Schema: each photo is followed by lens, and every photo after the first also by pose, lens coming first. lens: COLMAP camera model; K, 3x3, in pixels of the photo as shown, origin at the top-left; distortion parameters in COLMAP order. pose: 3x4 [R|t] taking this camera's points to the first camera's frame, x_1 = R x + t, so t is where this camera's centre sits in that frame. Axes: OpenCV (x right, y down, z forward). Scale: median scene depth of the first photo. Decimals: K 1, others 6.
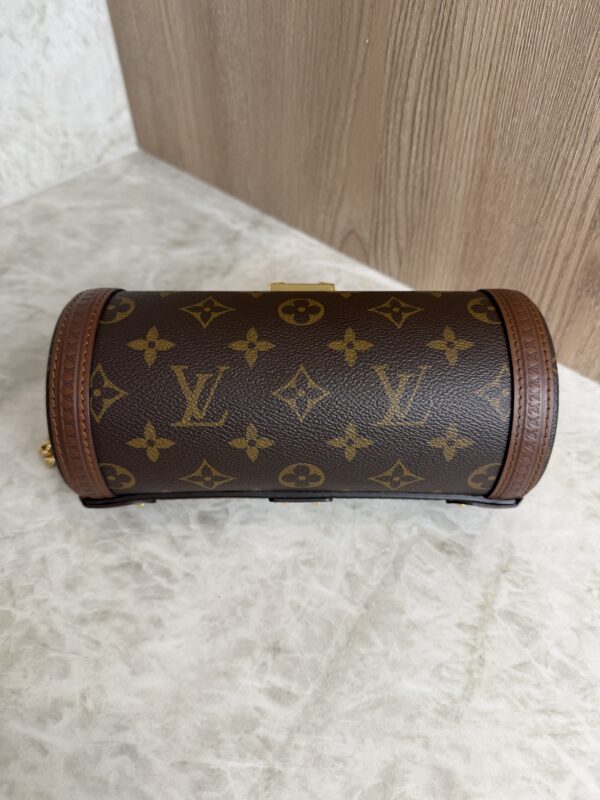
lens RADIAL K [[590.1, 0, 300.0], [0, 590.1, 400.0], [0, 0, 1]] dist [-0.054856, 0.024047]
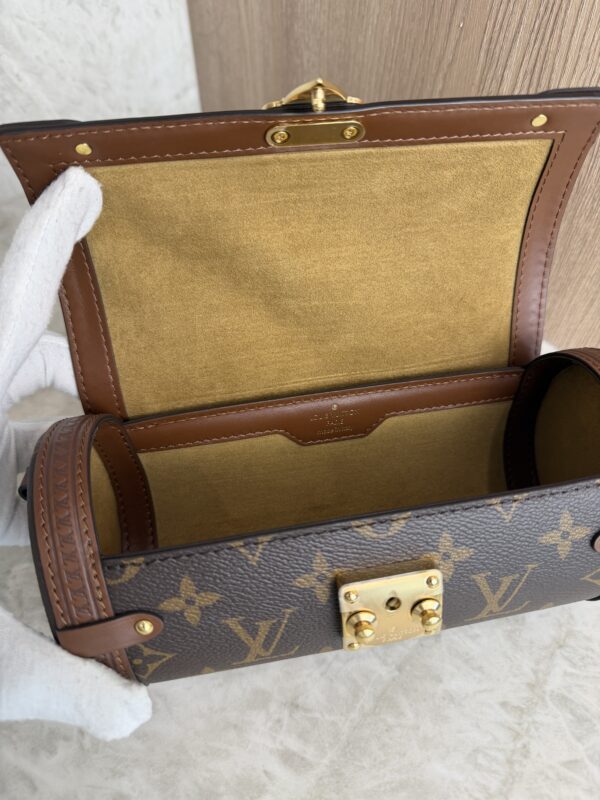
lens RADIAL K [[588.3, 0, 298.4], [0, 588.3, 401.5], [0, 0, 1]] dist [-0.058754, 0.025163]
pose [[0.992068, 0.095263, -0.082010, -0.005463], [-0.093000, 0.995184, 0.030996, -0.067909], [0.084567, -0.023123, 0.996149, 0.121497]]
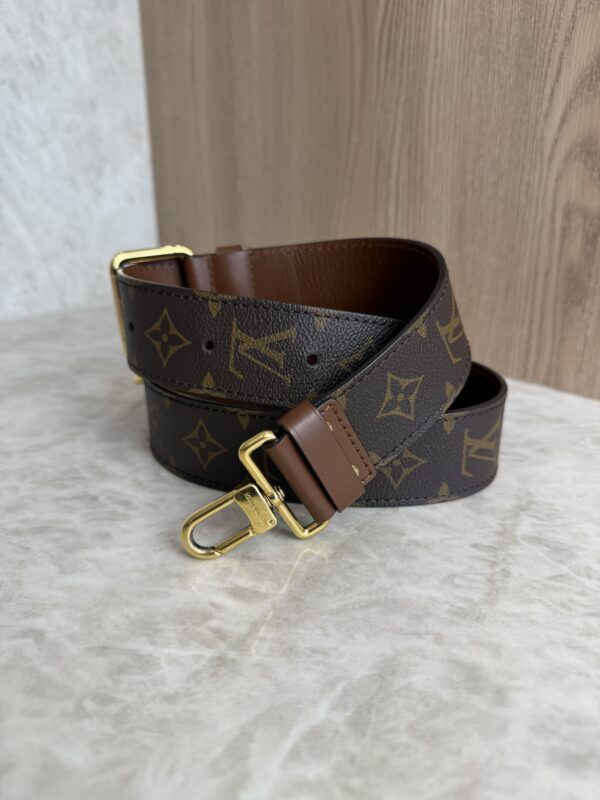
lens RADIAL K [[597.3, 0, 299.4], [0, 597.3, 406.0], [0, 0, 1]] dist [-0.061255, 0.018973]
pose [[0.999406, 0.018304, -0.029202, 0.053534], [-0.029643, 0.888743, -0.457447, 0.608791], [0.017580, 0.458041, 0.888757, 0.184268]]
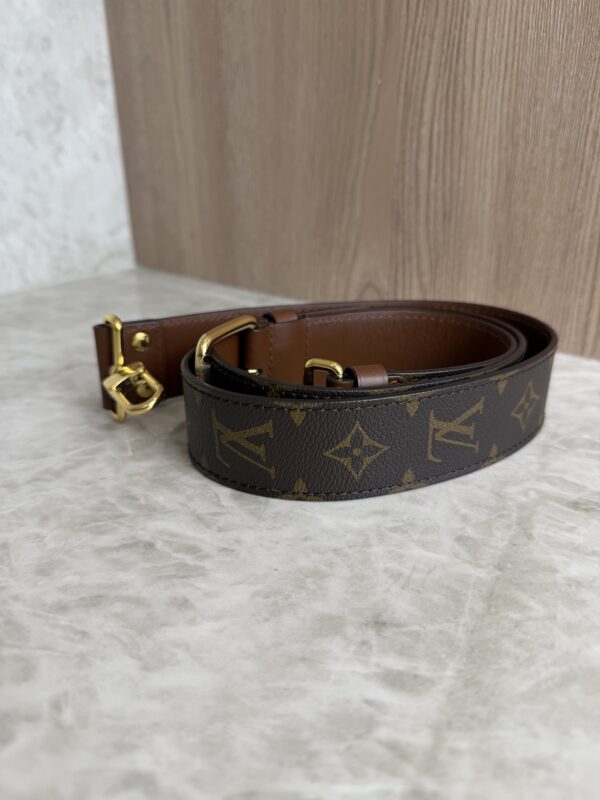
lens RADIAL K [[597.3, 0, 299.4], [0, 597.3, 406.0], [0, 0, 1]] dist [-0.061255, 0.018973]
pose [[0.997264, -0.030362, 0.067400, -0.159999], [0.054774, 0.915789, -0.397908, 0.459128], [-0.049643, 0.400511, 0.914946, 0.337298]]
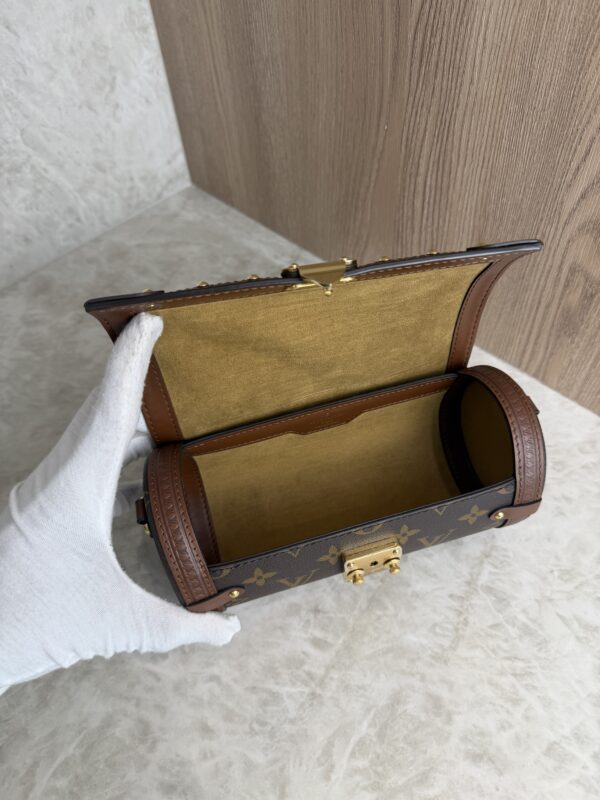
lens RADIAL K [[582.5, 0, 300.9], [0, 582.5, 403.6], [0, 0, 1]] dist [-0.032351, 0.000630]
pose [[0.998168, -0.006578, -0.060152, 0.008293], [0.010564, 0.997751, 0.066192, -0.158469], [0.059581, -0.066706, 0.995992, -0.344791]]
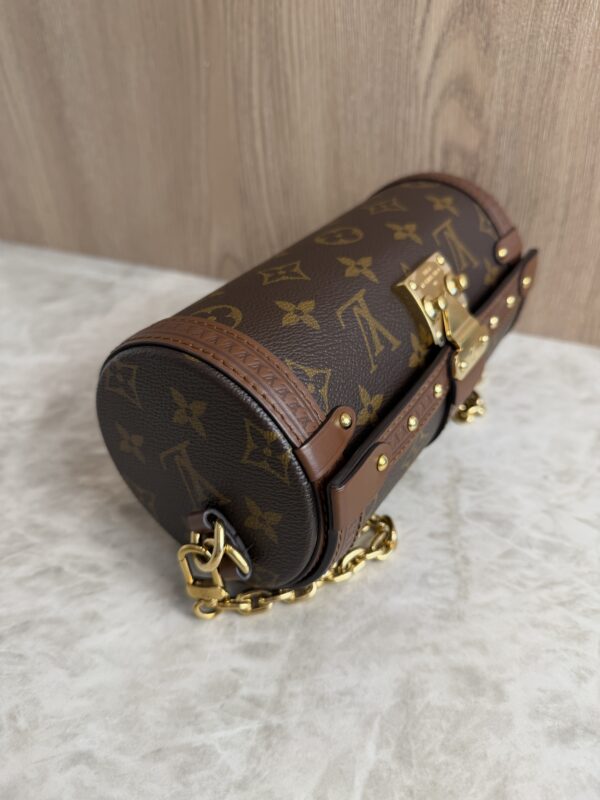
lens RADIAL K [[600.5, 0, 296.7], [0, 600.5, 408.0], [0, 0, 1]] dist [-0.062240, 0.015977]
pose [[0.962201, -0.185894, 0.199031, -0.081451], [0.226369, 0.952227, -0.204990, 0.346152], [-0.151417, 0.242296, 0.958314, 0.088609]]
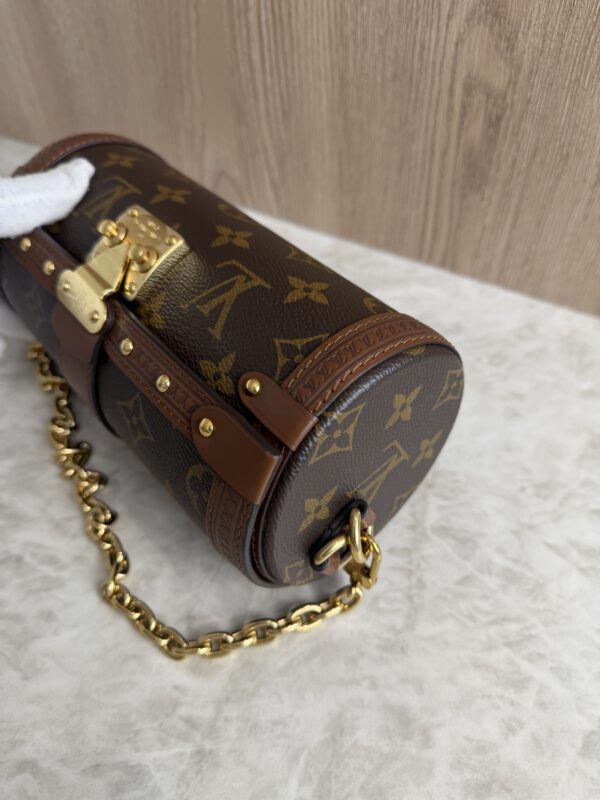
lens RADIAL K [[597.3, 0, 299.4], [0, 597.3, 406.0], [0, 0, 1]] dist [-0.061255, 0.018973]
pose [[0.979227, -0.166473, 0.115765, 0.067595], [0.166071, 0.986026, 0.013175, 0.132817], [-0.116341, 0.006323, 0.993189, 0.111005]]
